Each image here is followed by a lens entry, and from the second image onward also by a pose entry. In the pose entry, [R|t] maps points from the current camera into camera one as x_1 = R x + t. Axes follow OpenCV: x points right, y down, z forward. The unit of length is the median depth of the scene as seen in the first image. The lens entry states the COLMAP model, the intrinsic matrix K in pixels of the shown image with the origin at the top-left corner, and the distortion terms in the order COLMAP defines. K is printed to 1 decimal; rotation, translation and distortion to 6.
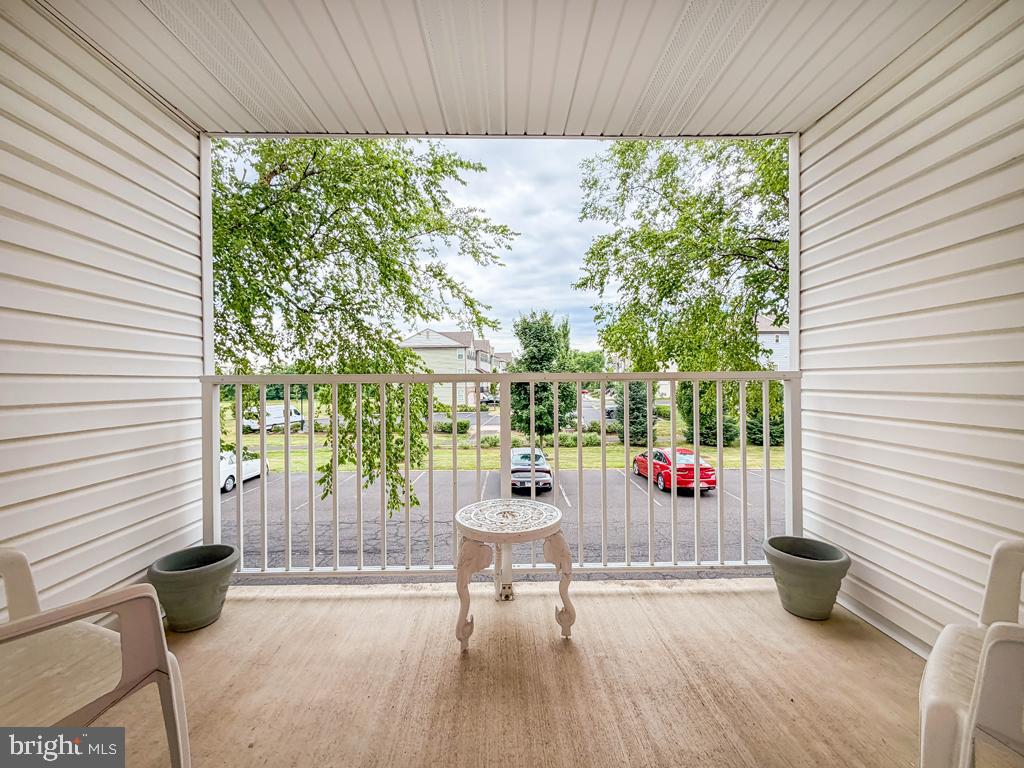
lens RADIAL K [[416.2, 0, 509.6], [0, 416.2, 378.3], [0, 0, 1]] dist [-0.001785, -0.000704]
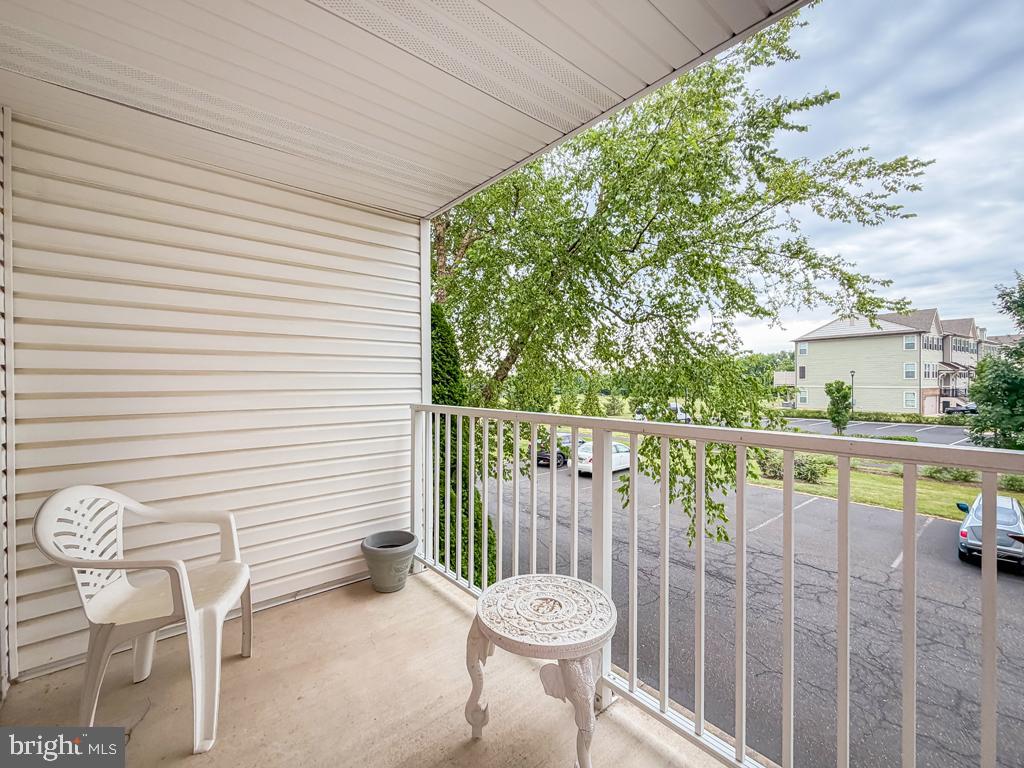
lens RADIAL K [[416.2, 0, 509.6], [0, 416.2, 378.3], [0, 0, 1]] dist [-0.001785, -0.000704]
pose [[0.621141, -0.000893, -0.783698, 0.106691], [0.005448, 0.999980, 0.003179, -0.019057], [0.783680, -0.006244, 0.621134, 0.087650]]
